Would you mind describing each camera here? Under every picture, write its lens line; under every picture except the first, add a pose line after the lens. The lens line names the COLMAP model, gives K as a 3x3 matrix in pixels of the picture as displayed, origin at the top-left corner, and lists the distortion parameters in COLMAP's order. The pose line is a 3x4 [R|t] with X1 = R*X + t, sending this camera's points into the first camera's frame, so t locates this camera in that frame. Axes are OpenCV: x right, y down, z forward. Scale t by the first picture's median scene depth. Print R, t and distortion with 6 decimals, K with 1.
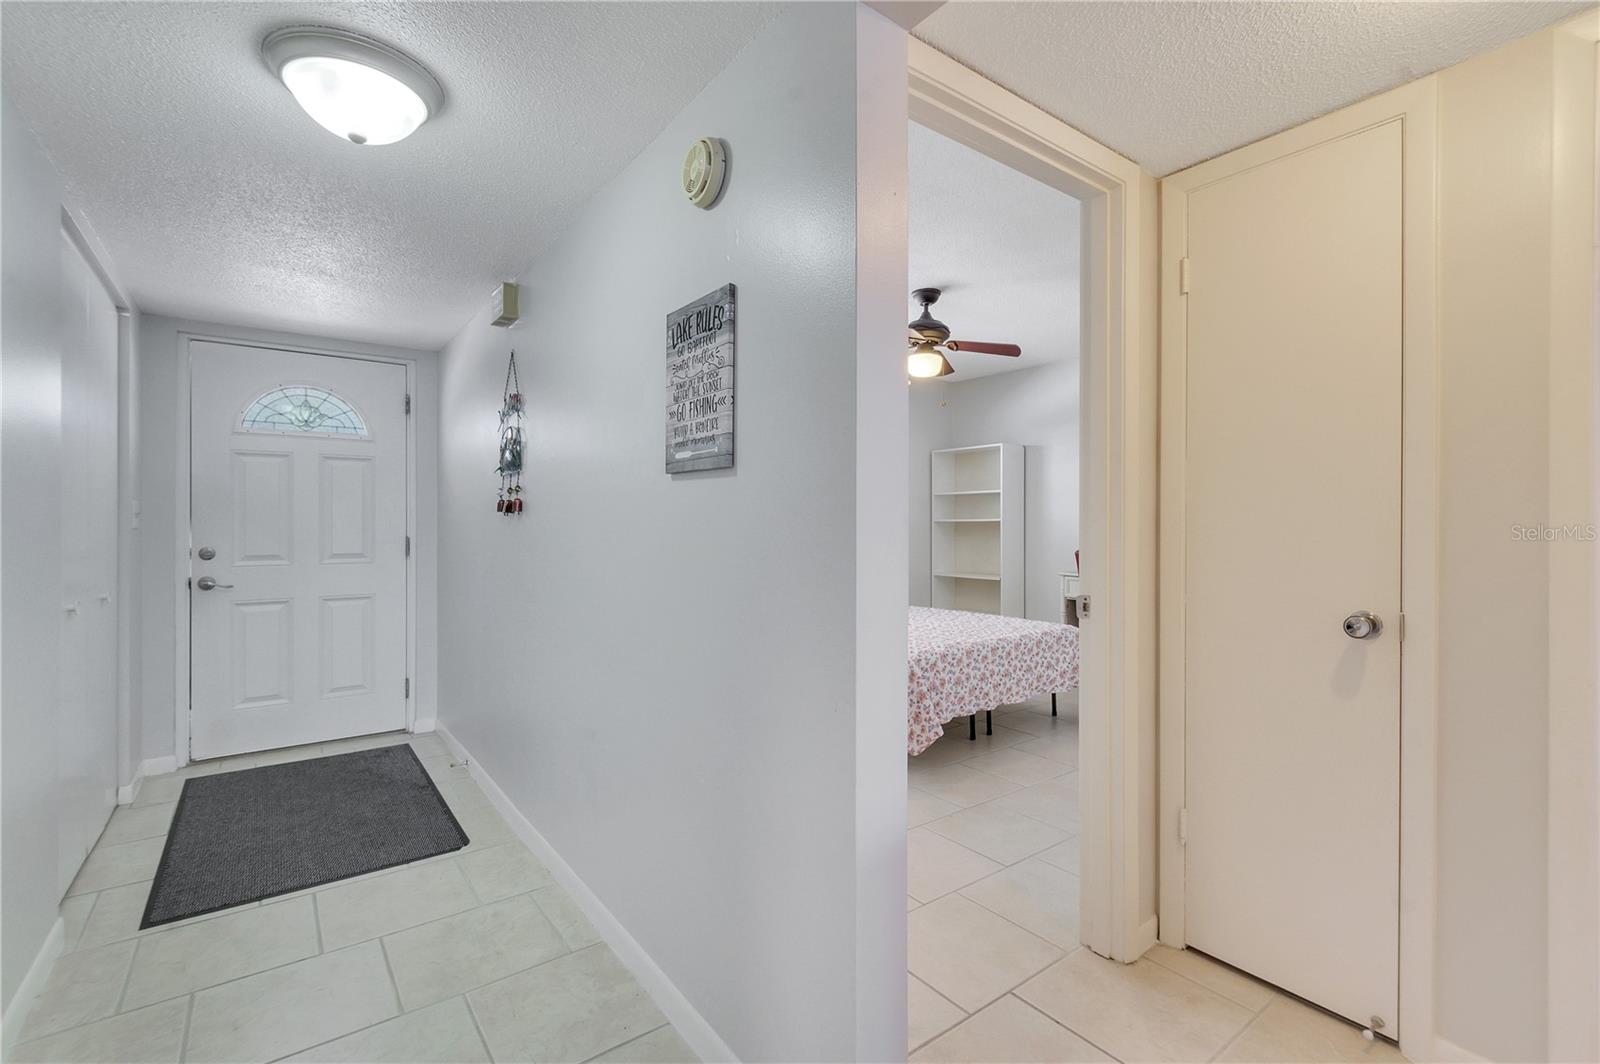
lens RADIAL K [[711.0, 0, 800.7], [0, 711.0, 524.8], [0, 0, 1]] dist [0.002284, -0.000861]
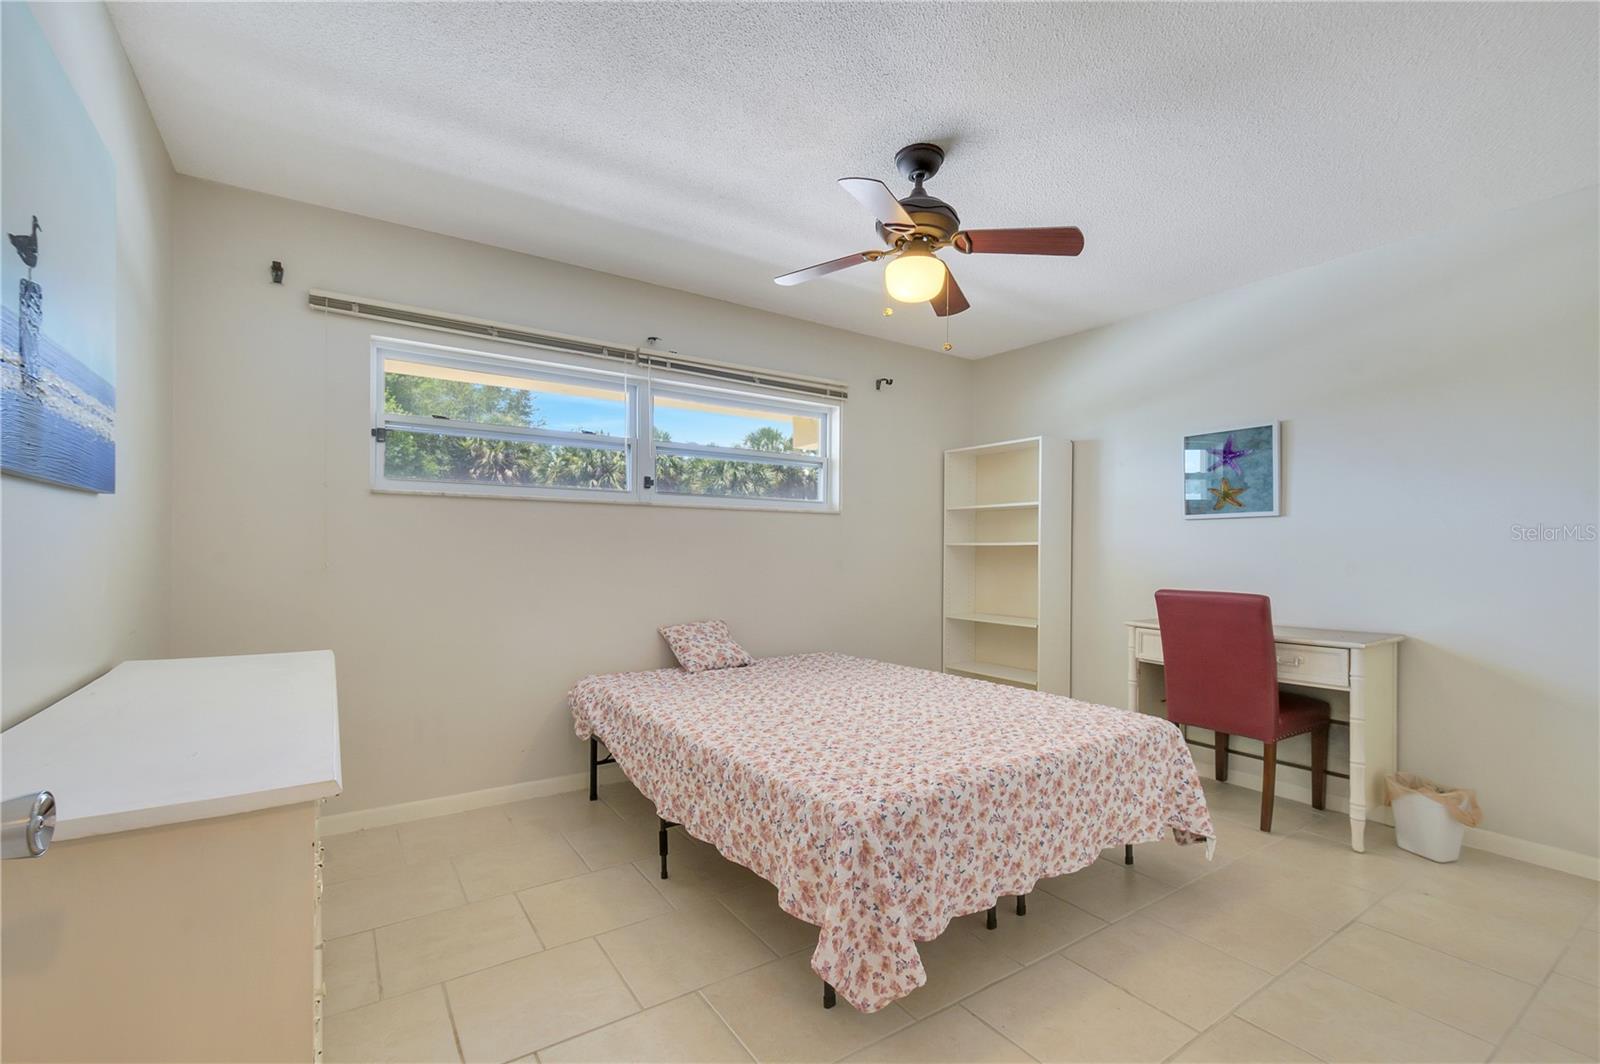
lens RADIAL K [[697.2, 0, 797.7], [0, 697.2, 551.4], [0, 0, 1]] dist [0.005004, -0.001206]
pose [[0.998767, 0.008204, -0.048955, 0.115068], [-0.008062, 0.999963, 0.003097, 0.001061], [0.048978, -0.002699, 0.998796, 0.447515]]
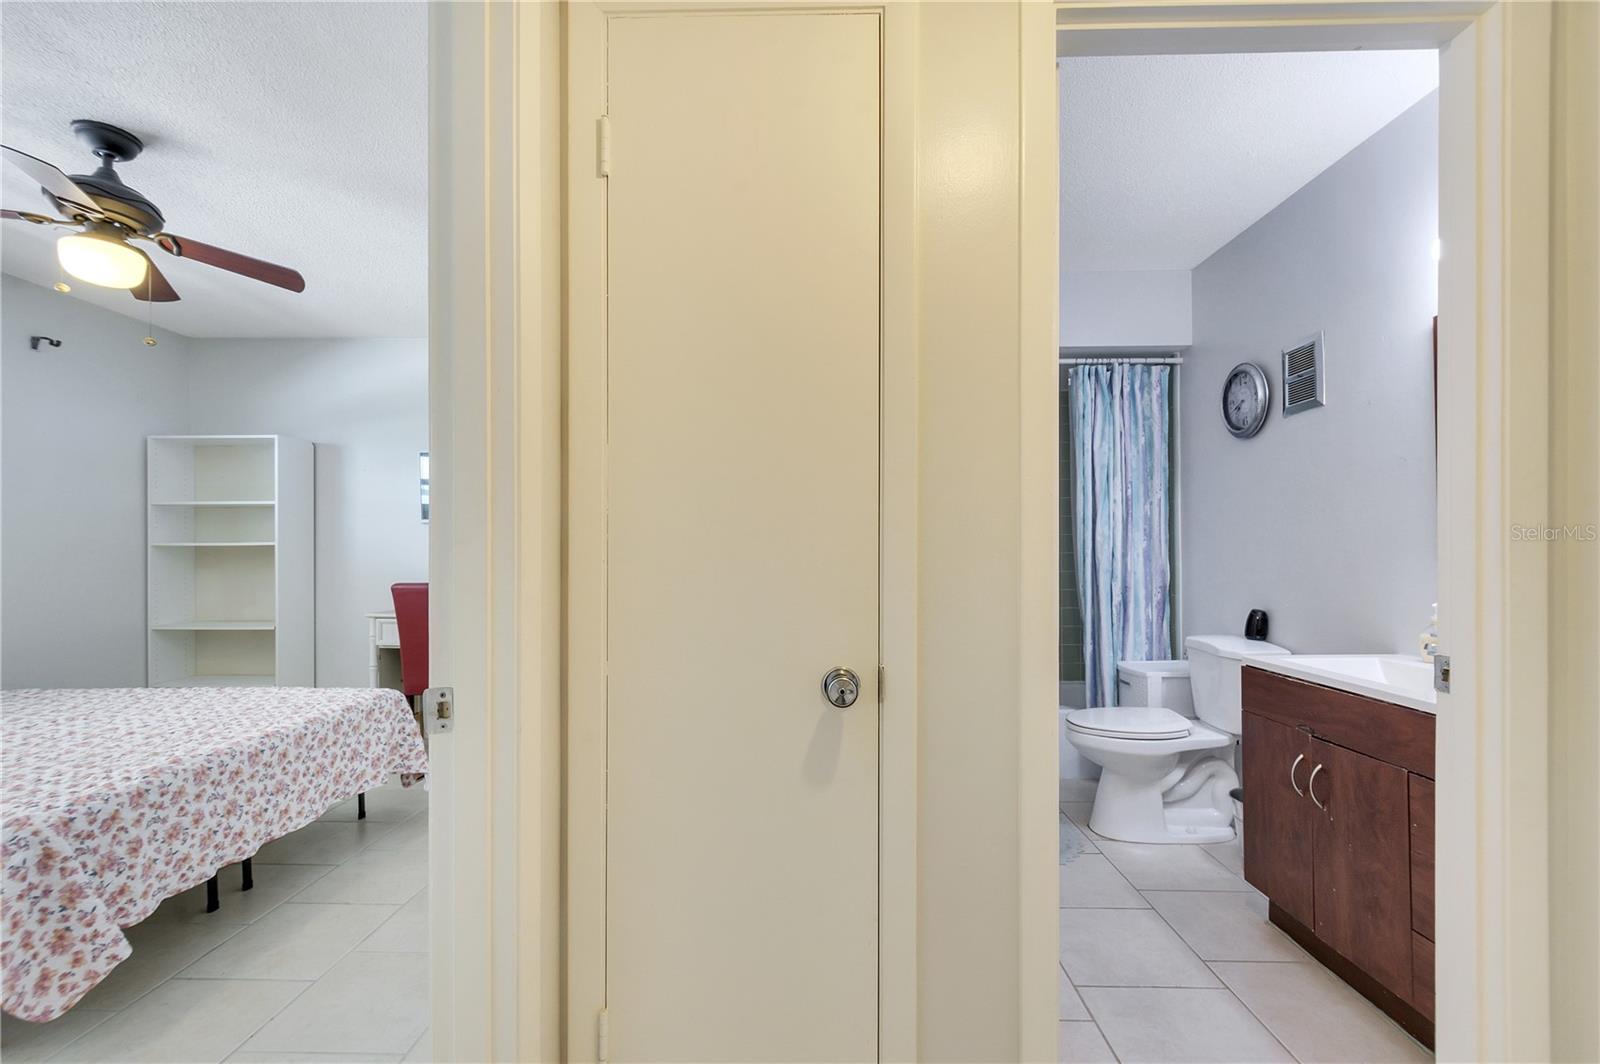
lens RADIAL K [[703.2, 0, 791.1], [0, 703.2, 548.7], [0, 0, 1]] dist [0.000571, 0.001140]
pose [[0.623104, -0.000358, 0.782139, 0.084183], [0.001969, 0.999997, -0.001110, -0.000266], [-0.782137, 0.002232, 0.623103, 0.256976]]
